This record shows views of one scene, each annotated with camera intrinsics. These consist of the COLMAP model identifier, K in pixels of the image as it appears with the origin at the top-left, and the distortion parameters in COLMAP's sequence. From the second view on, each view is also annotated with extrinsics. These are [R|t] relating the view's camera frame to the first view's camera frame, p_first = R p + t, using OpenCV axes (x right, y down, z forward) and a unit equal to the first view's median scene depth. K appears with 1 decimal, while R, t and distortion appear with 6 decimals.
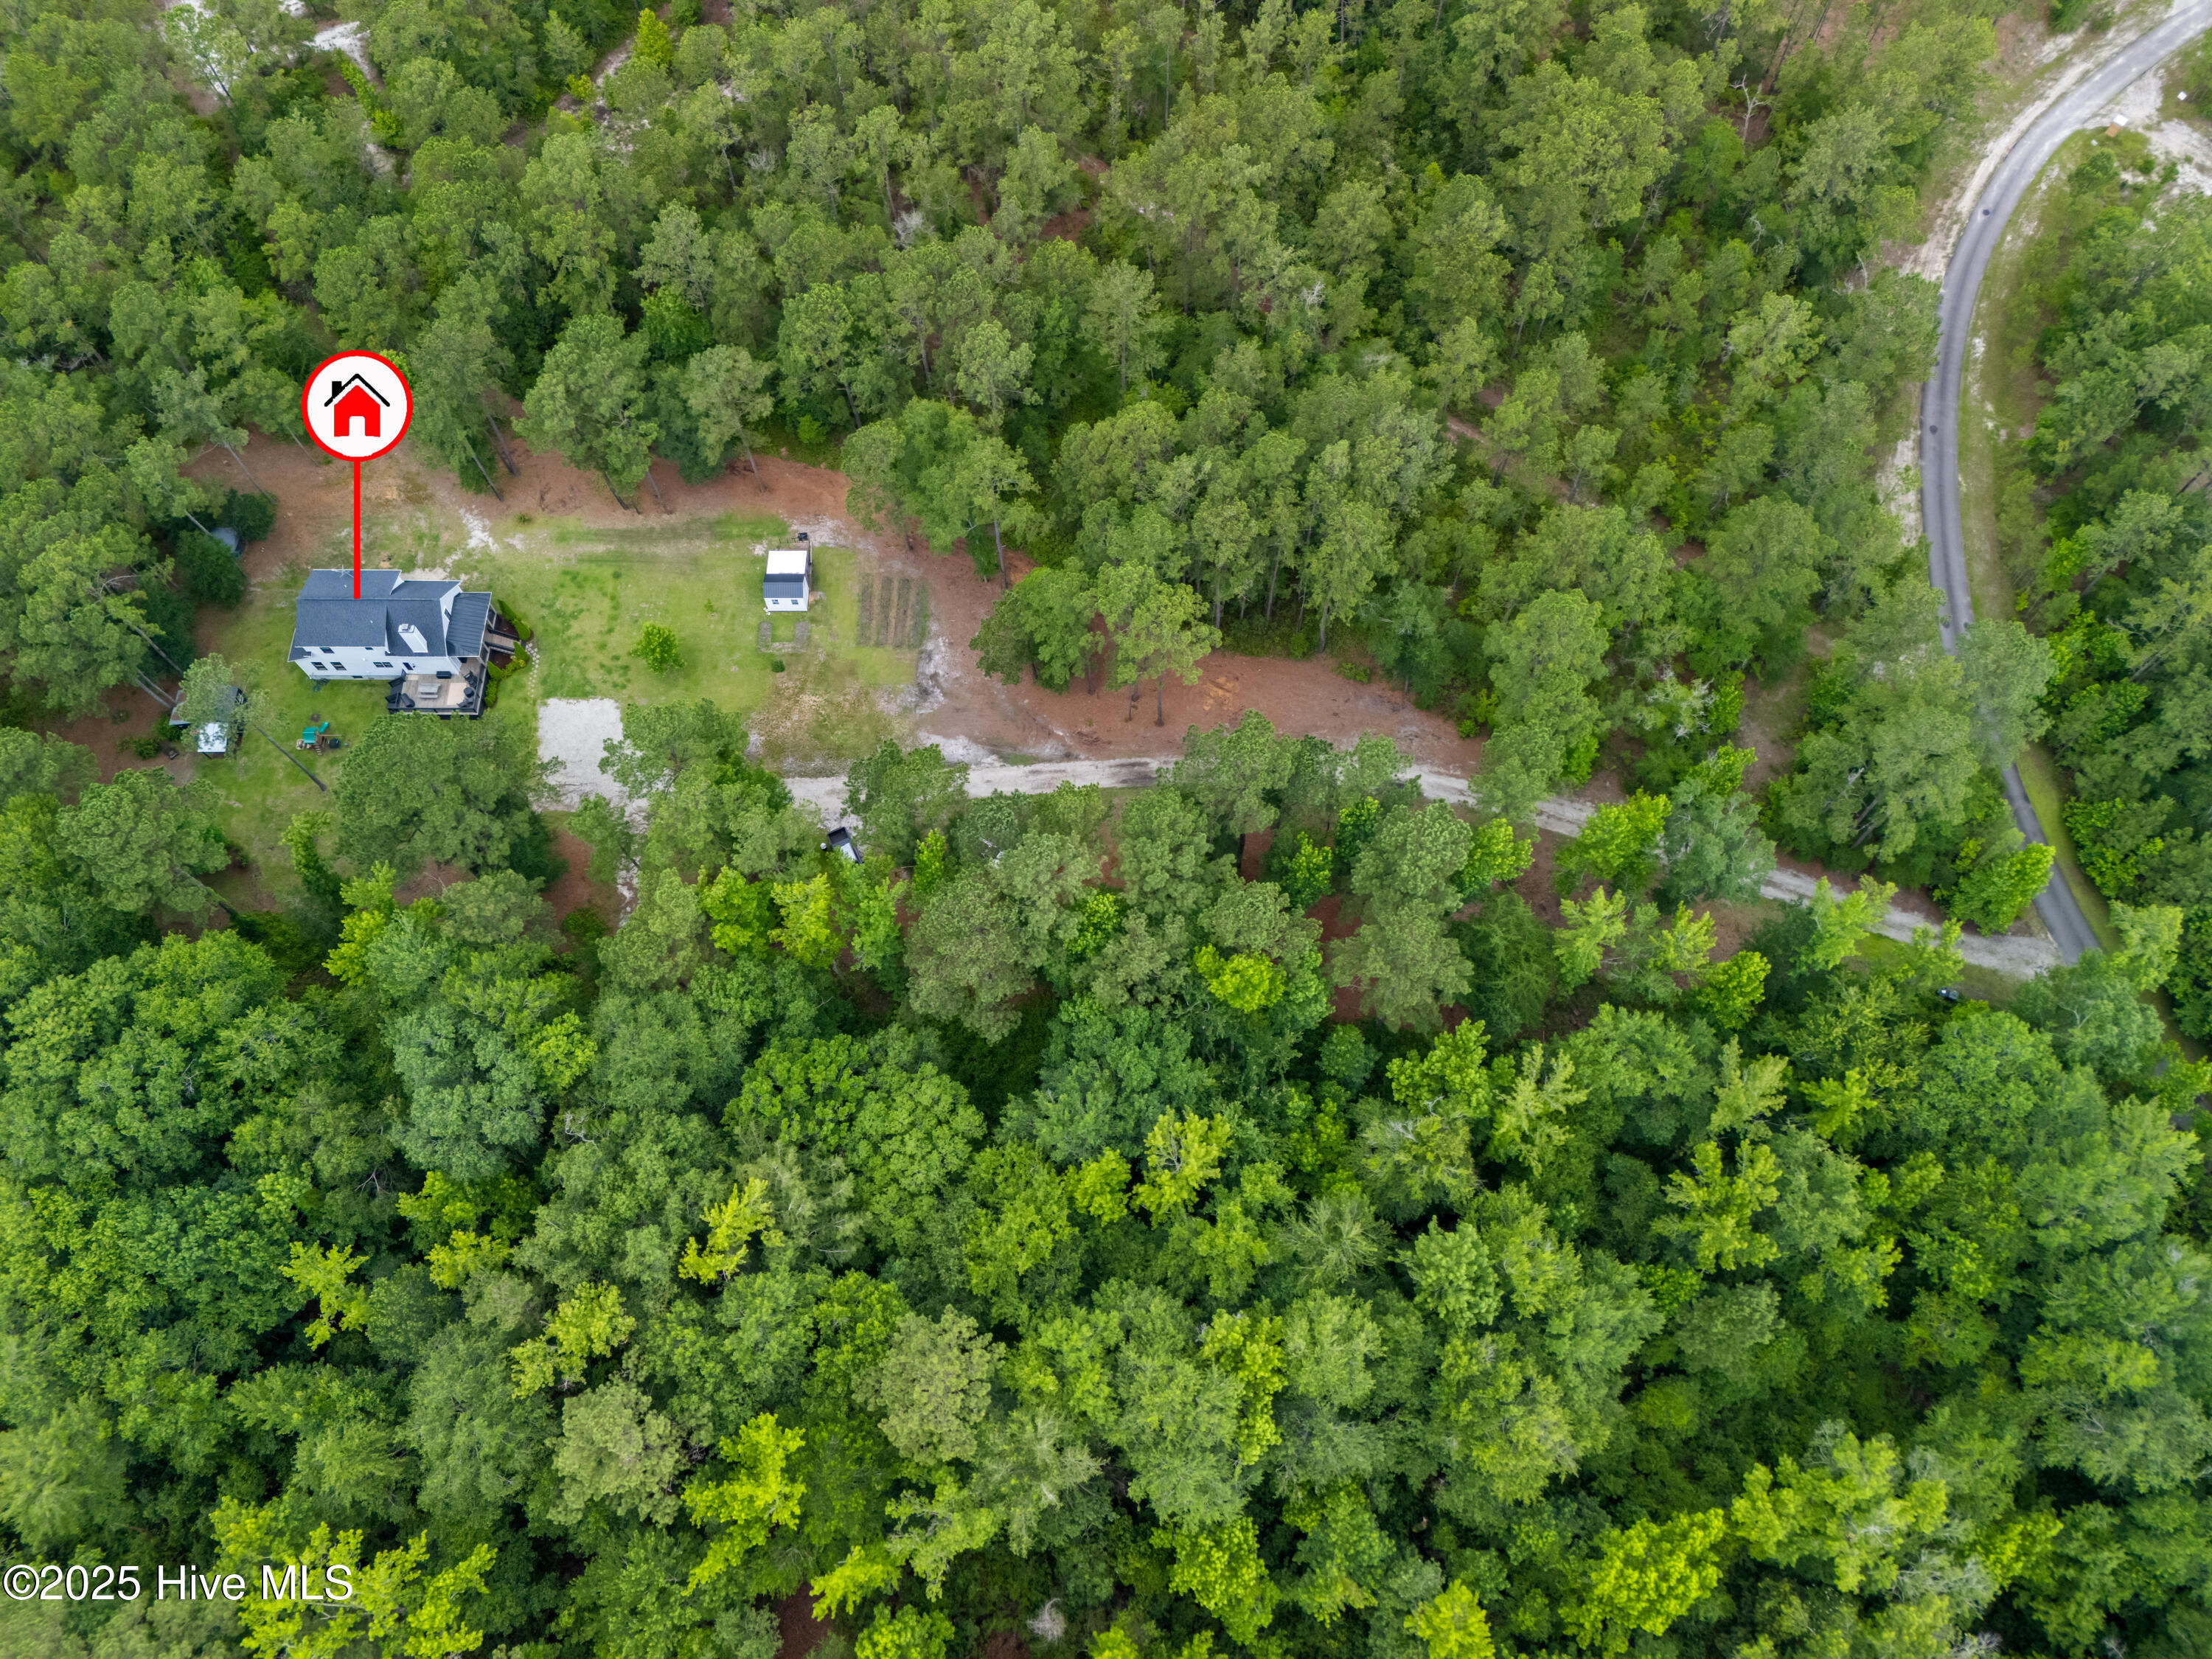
lens RADIAL K [[1636.0, 0, 1091.2], [0, 1636.0, 833.0], [0, 0, 1]] dist [0.112407, -0.106902]
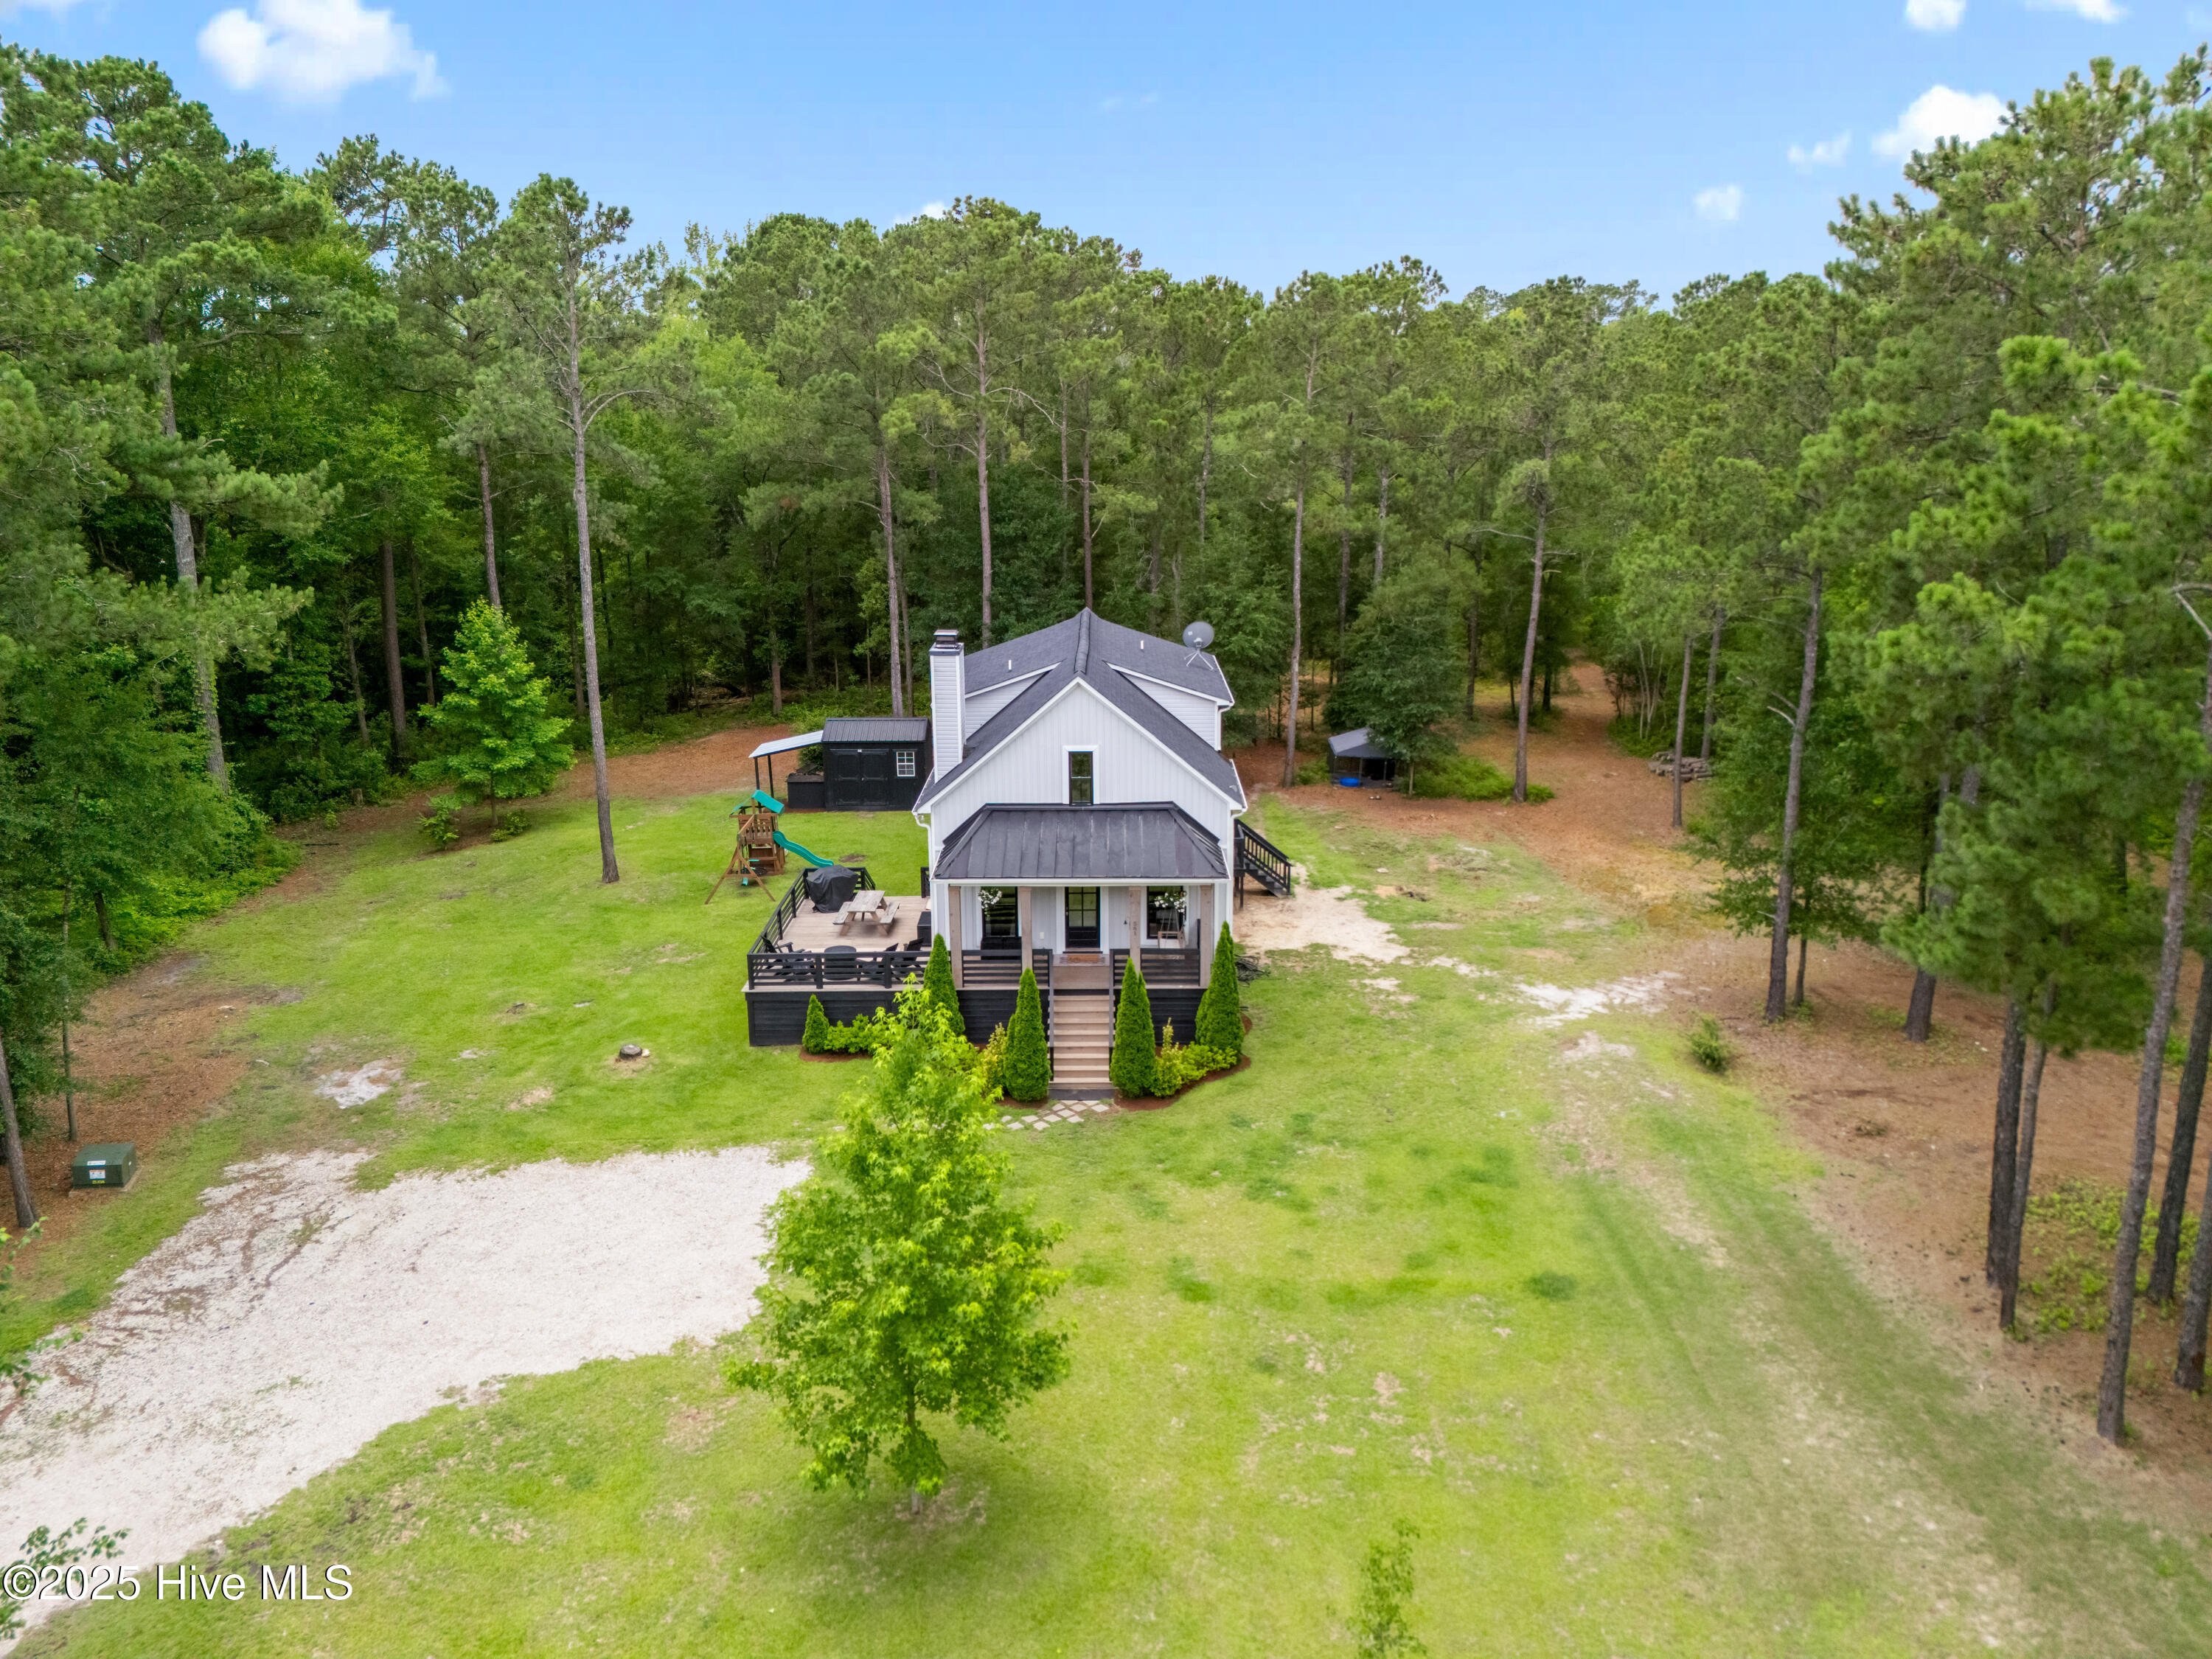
lens RADIAL K [[1636.0, 0, 1091.2], [0, 1636.0, 833.0], [0, 0, 1]] dist [0.112407, -0.106902]
pose [[0.009283, 0.270862, -0.962574, -0.165980], [-0.914392, 0.391908, 0.101462, -0.193366], [0.404722, 0.879228, 0.251312, 1.161737]]
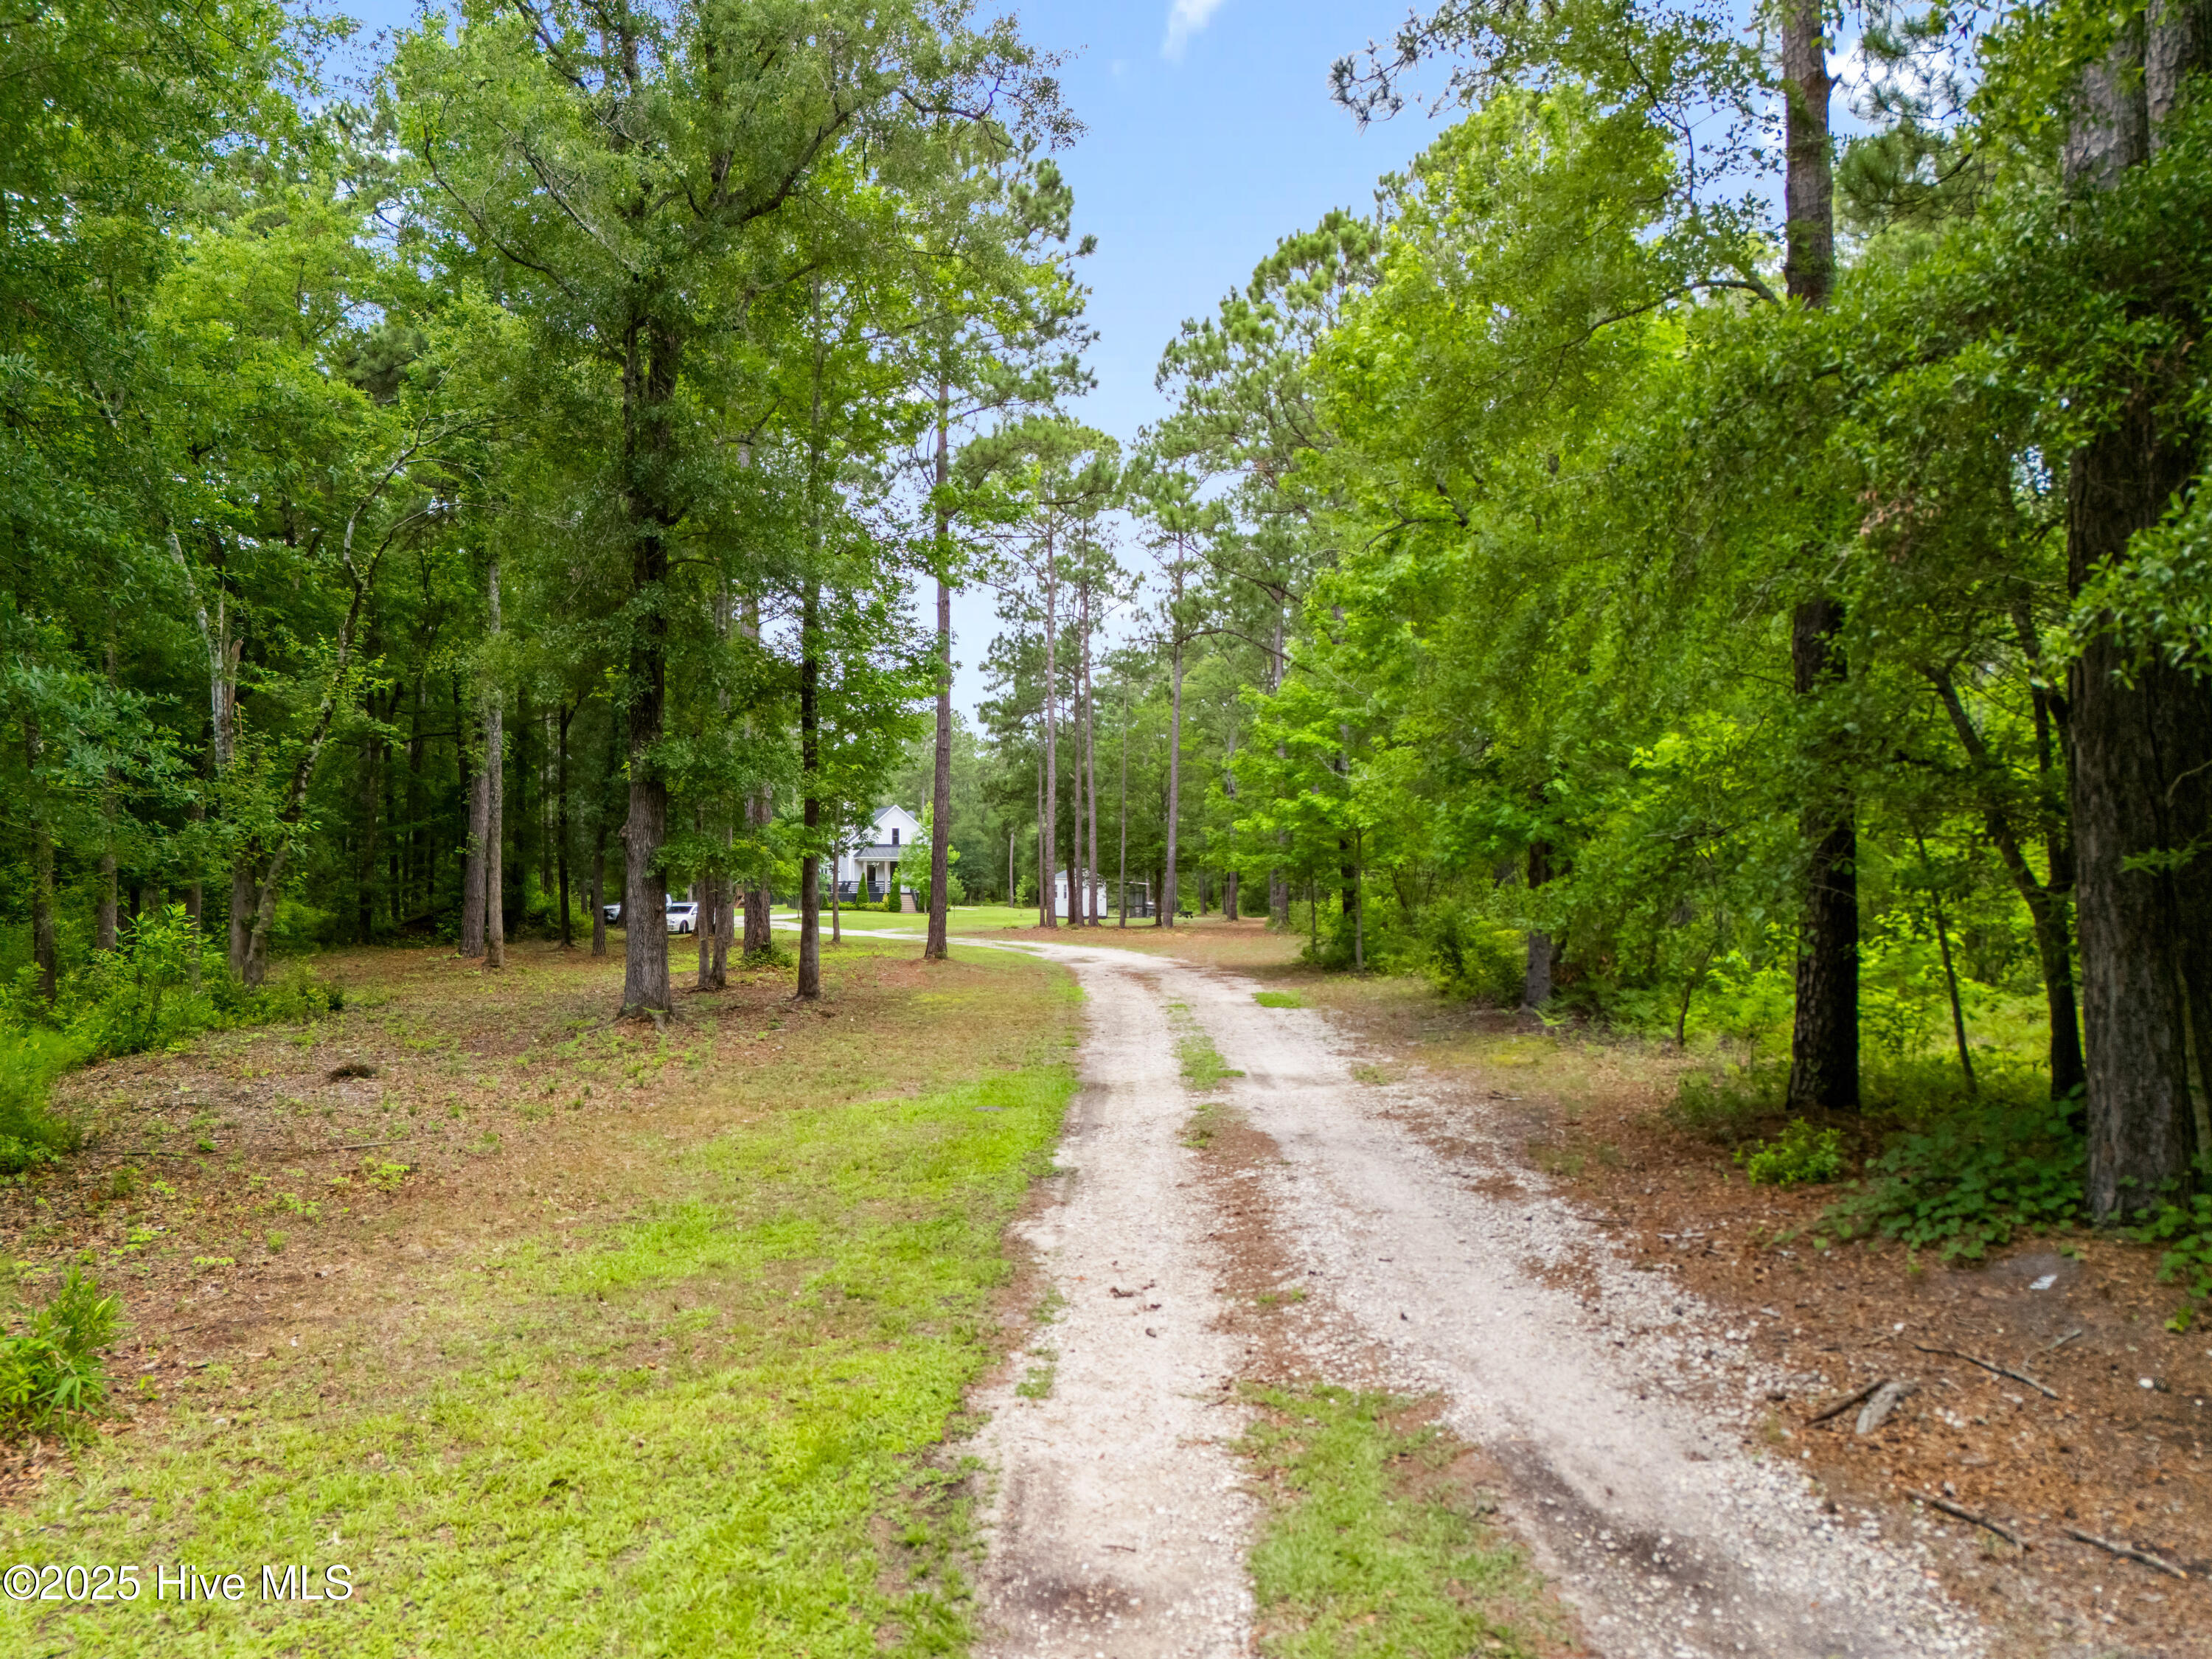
lens RADIAL K [[1636.0, 0, 1091.2], [0, 1636.0, 833.0], [0, 0, 1]] dist [0.112407, -0.106902]
pose [[0.345627, -0.015939, -0.938237, 0.561274], [-0.862959, 0.387320, -0.324476, 0.070090], [0.368569, 0.921808, 0.120113, 1.148849]]
